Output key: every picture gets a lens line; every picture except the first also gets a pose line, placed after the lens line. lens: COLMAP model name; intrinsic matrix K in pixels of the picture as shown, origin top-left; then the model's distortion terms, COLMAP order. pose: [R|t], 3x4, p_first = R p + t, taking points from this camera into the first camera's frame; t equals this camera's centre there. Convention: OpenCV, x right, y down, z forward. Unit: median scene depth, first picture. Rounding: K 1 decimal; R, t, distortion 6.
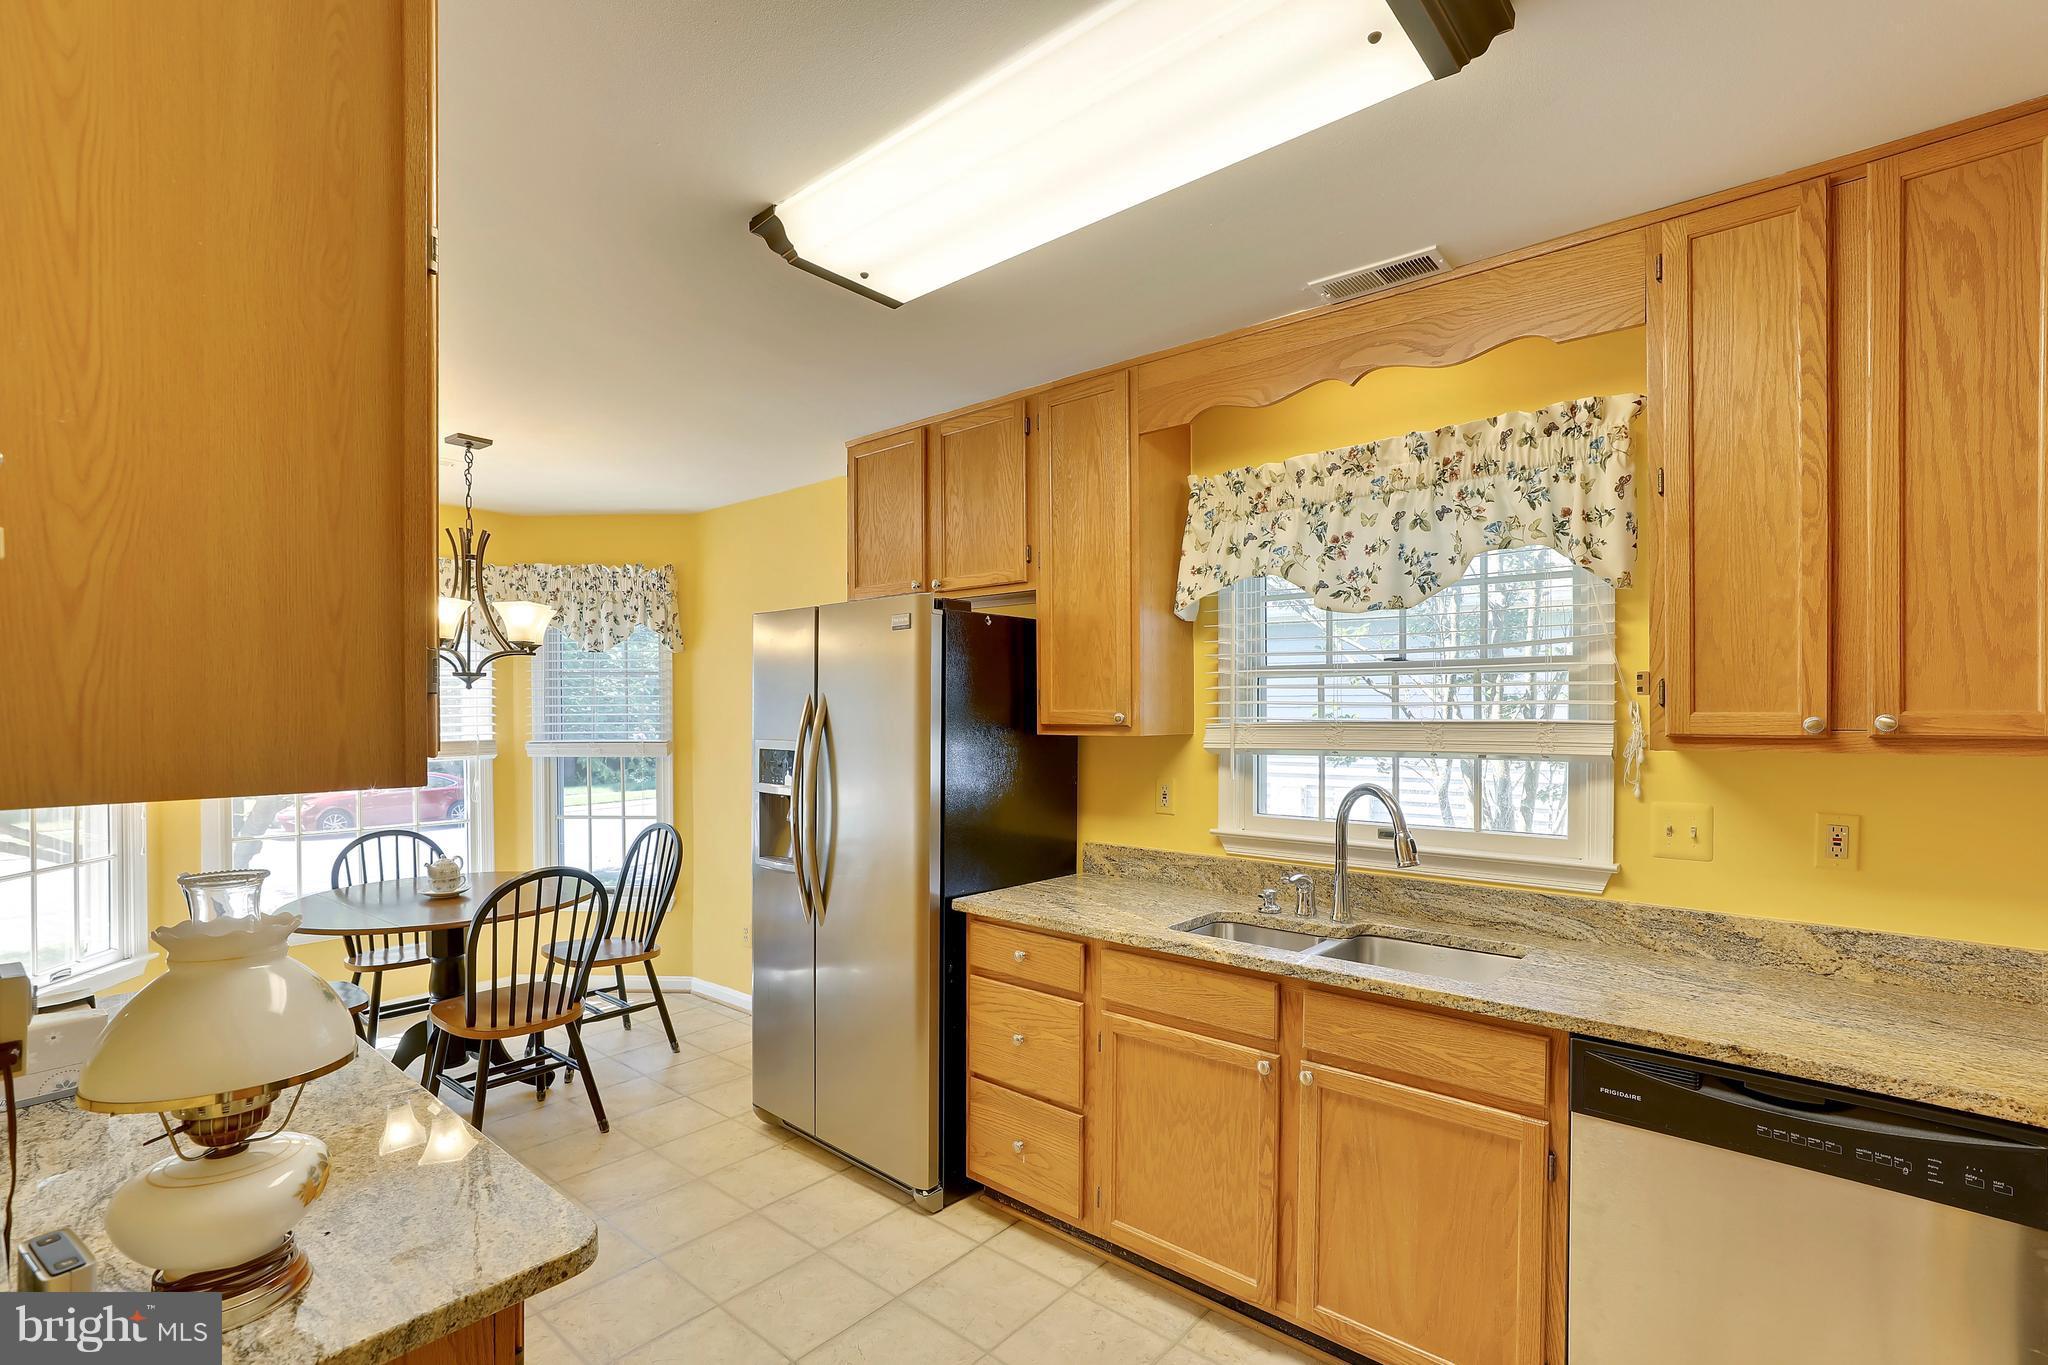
lens RADIAL K [[939.5, 0, 1039.7], [0, 939.5, 728.3], [0, 0, 1]] dist [-0.015893, 0.000014]
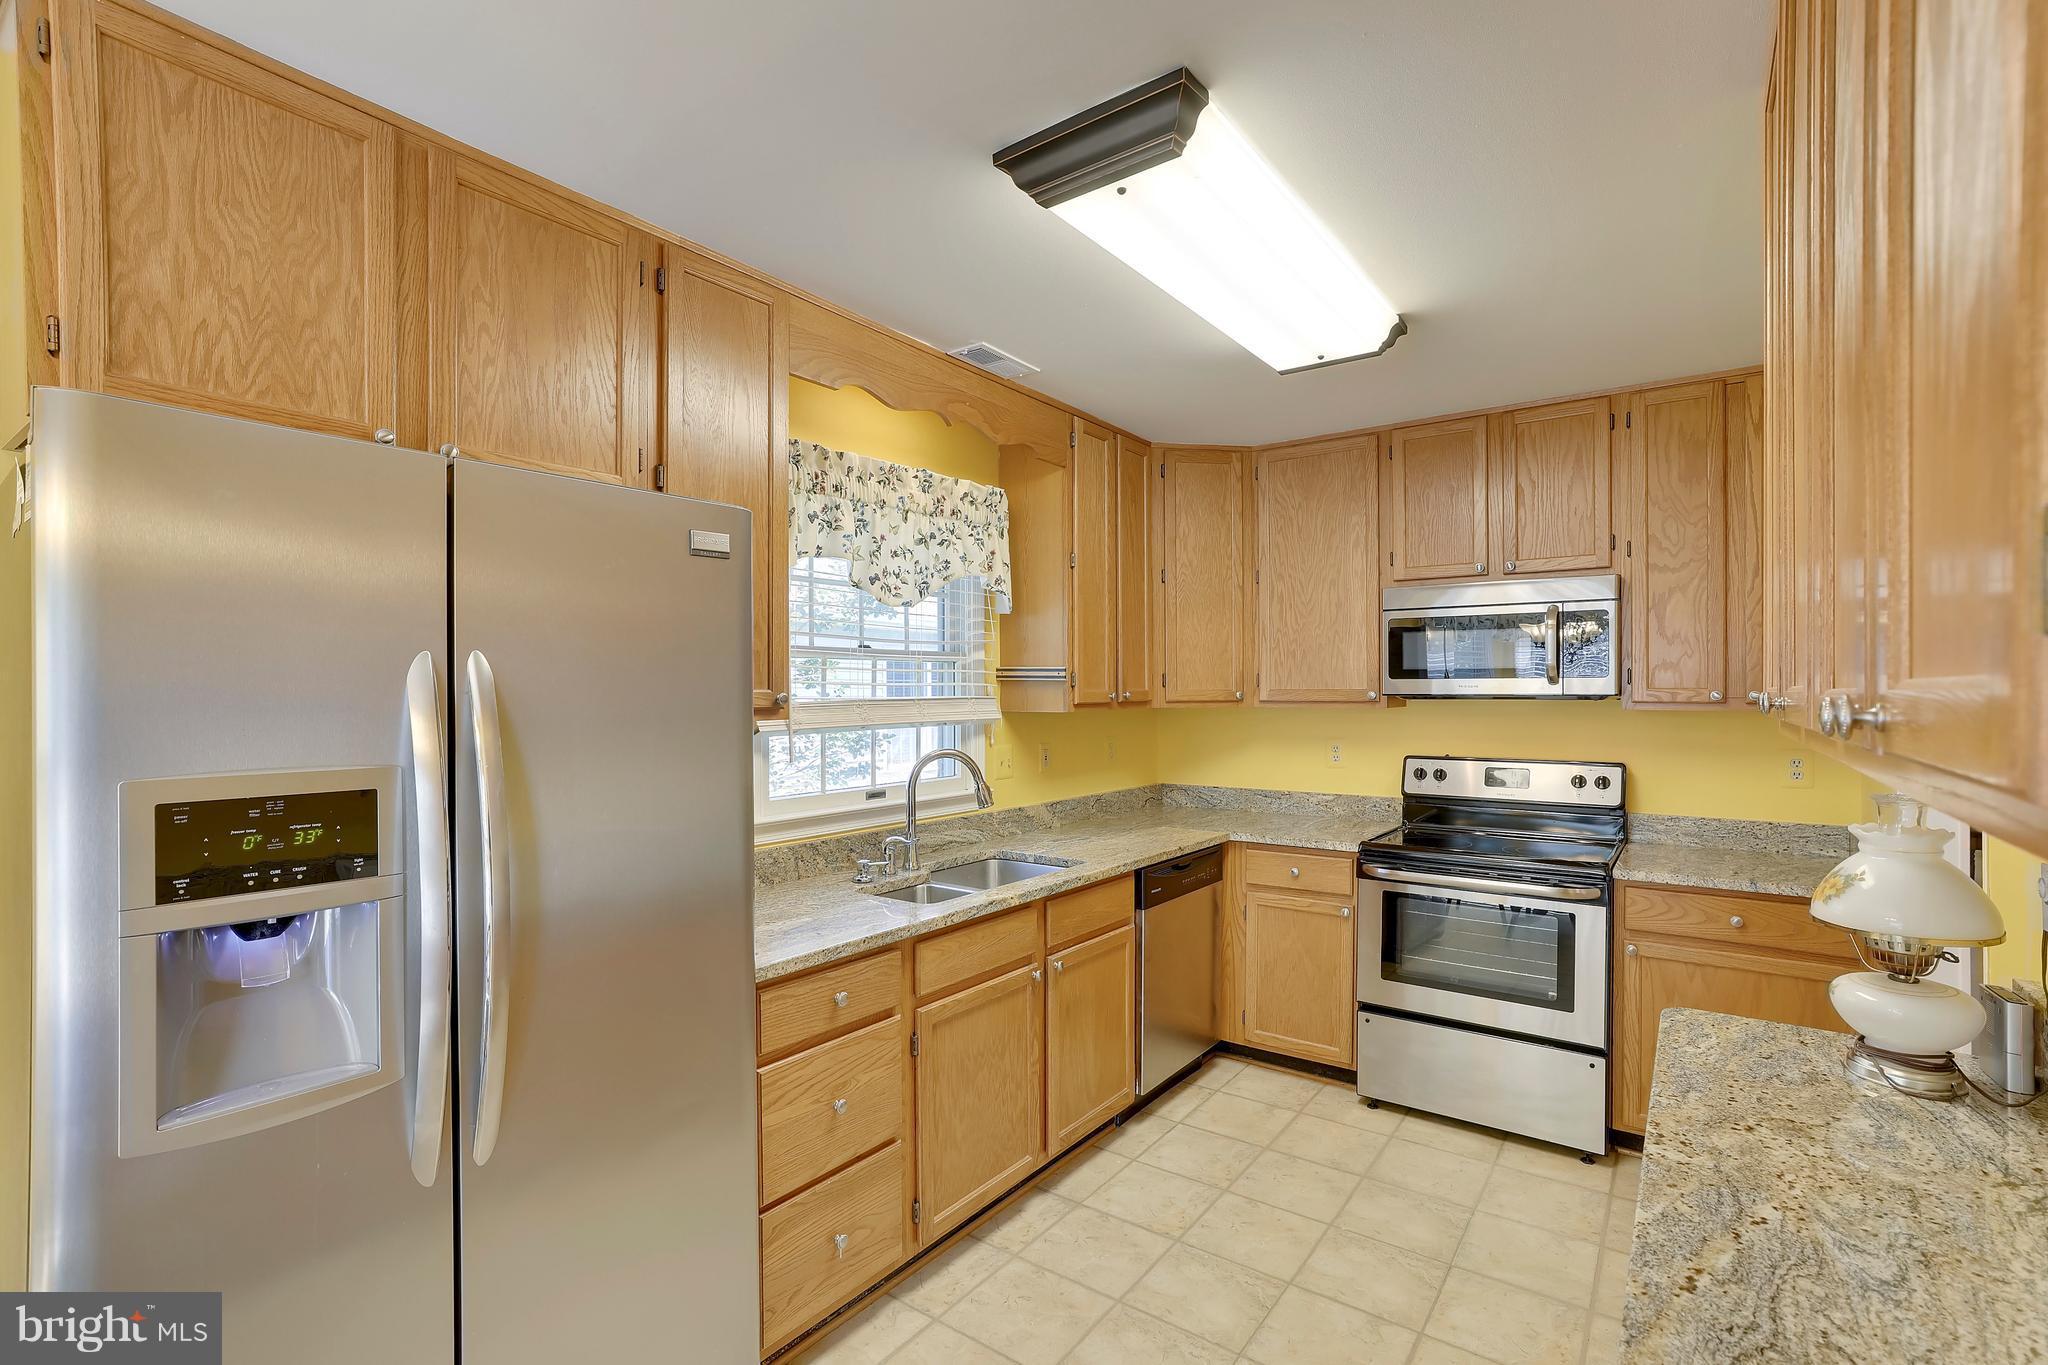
lens RADIAL K [[939.5, 0, 1030.2], [0, 939.5, 685.7], [0, 0, 1]] dist [-0.015893, 0.000014]
pose [[-0.062590, 0.000203, 0.998039, -0.873008], [0.017356, 0.999849, 0.000885, -0.022514], [-0.997888, 0.017377, -0.062584, 0.934252]]
